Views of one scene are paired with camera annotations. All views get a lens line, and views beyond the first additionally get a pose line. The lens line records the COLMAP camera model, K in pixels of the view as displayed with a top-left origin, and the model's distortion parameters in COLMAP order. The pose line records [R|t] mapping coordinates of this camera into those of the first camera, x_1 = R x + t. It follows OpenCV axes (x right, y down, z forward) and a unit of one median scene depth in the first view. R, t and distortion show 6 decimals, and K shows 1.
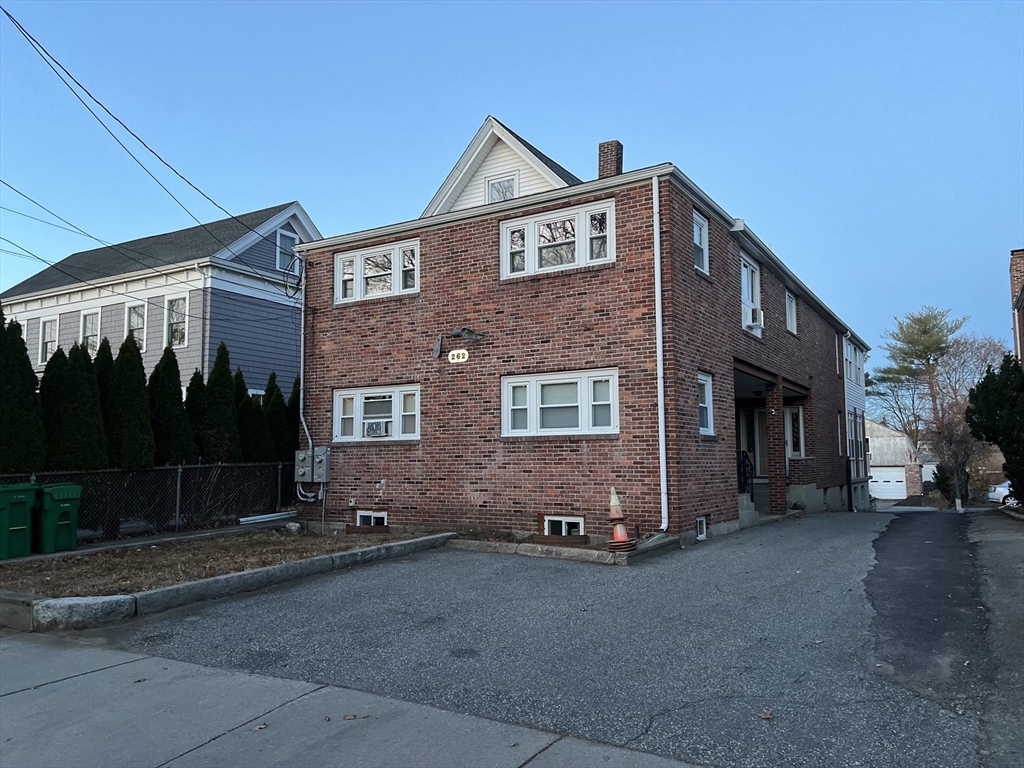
lens RADIAL K [[761.8, 0, 509.2], [0, 761.8, 393.5], [0, 0, 1]] dist [0.169271, -0.345375]
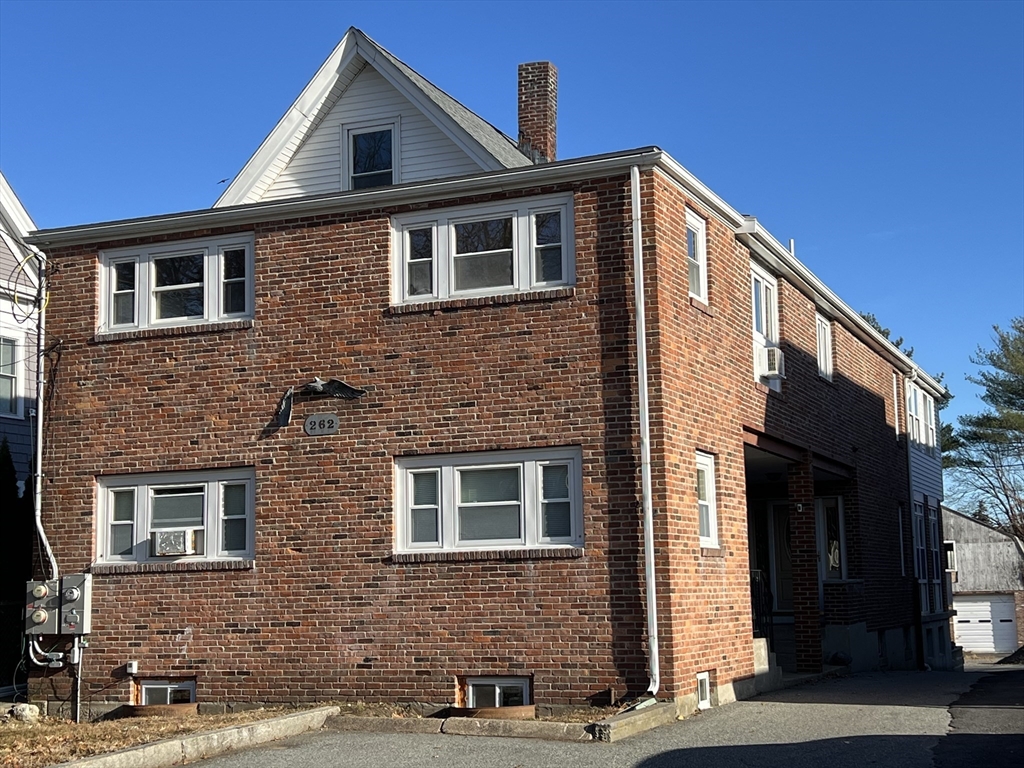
lens RADIAL K [[1516.3, 0, 506.7], [0, 1516.3, 383.7], [0, 0, 1]] dist [0.239777, -0.933279]
pose [[0.988823, 0.006520, 0.148951, -0.106768], [0.000666, 0.998840, -0.048147, -0.023205], [-0.149092, 0.047708, 0.987672, -0.263263]]
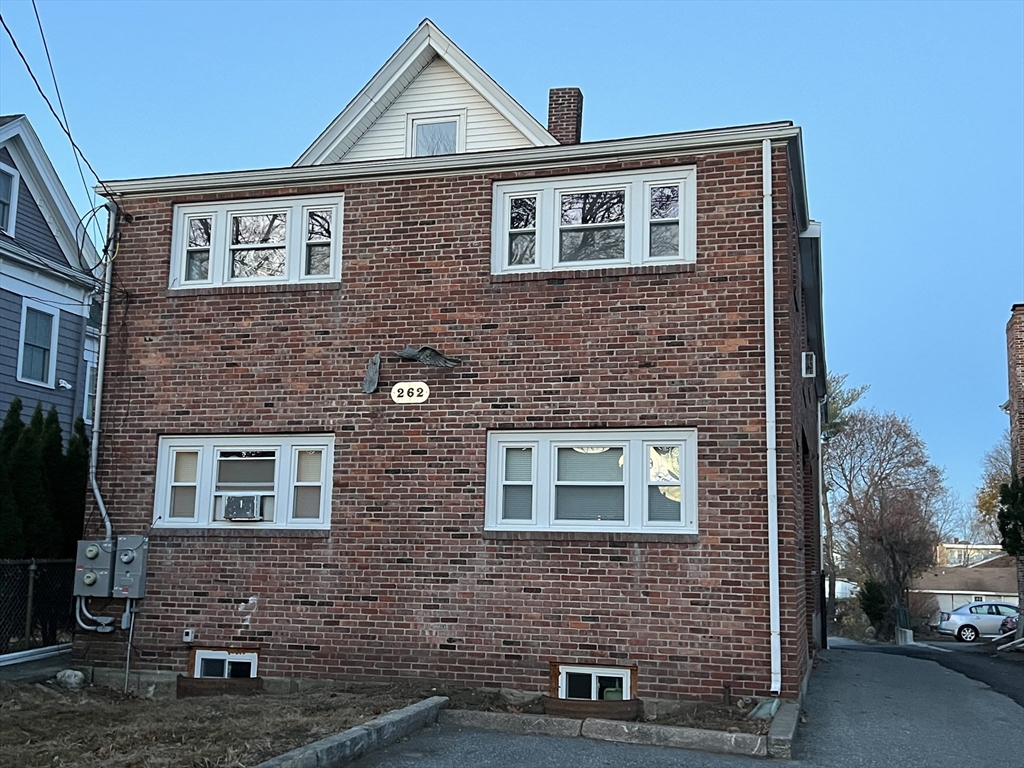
lens RADIAL K [[1111.8, 0, 507.1], [0, 1111.8, 389.8], [0, 0, 1]] dist [0.189729, -0.516972]
pose [[0.965388, 0.068211, 0.251739, -0.222620], [-0.052778, 0.996318, -0.067563, 0.004433], [-0.255421, 0.051938, 0.965434, 0.134010]]
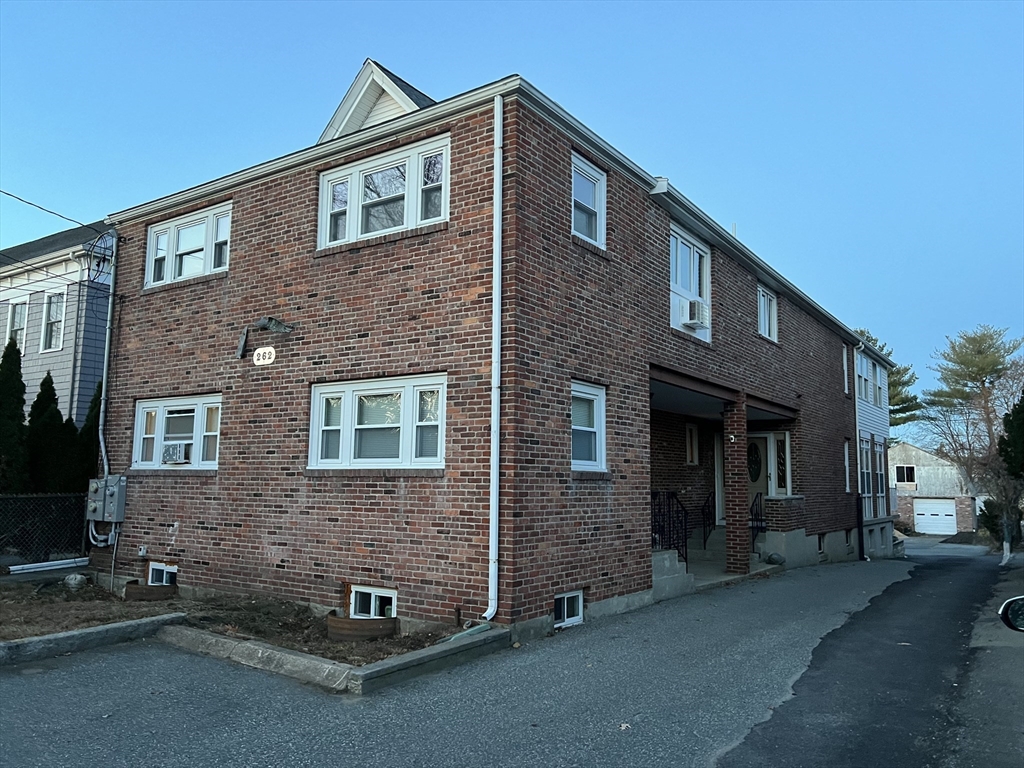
lens RADIAL K [[767.4, 0, 511.1], [0, 767.4, 387.2], [0, 0, 1]] dist [0.116028, -0.204100]
pose [[0.998147, 0.014121, -0.059191, 0.220309], [-0.015979, 0.999391, -0.031024, -0.000176], [0.058717, 0.031913, 0.997764, 0.285687]]
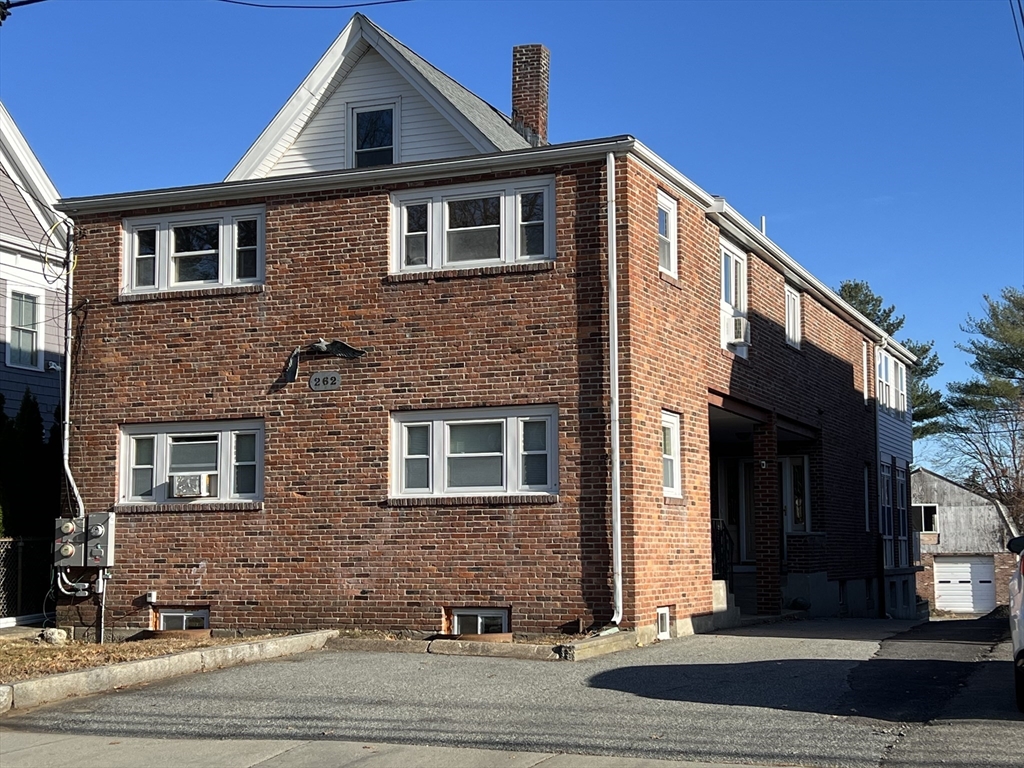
lens RADIAL K [[1516.0, 0, 518.0], [0, 1516.0, 394.7], [0, 0, 1]] dist [0.249499, -1.050720]
pose [[0.987727, 0.017341, 0.155224, -0.112265], [-0.015200, 0.999772, -0.014969, -0.019604], [-0.155448, 0.012426, 0.987766, -0.400875]]
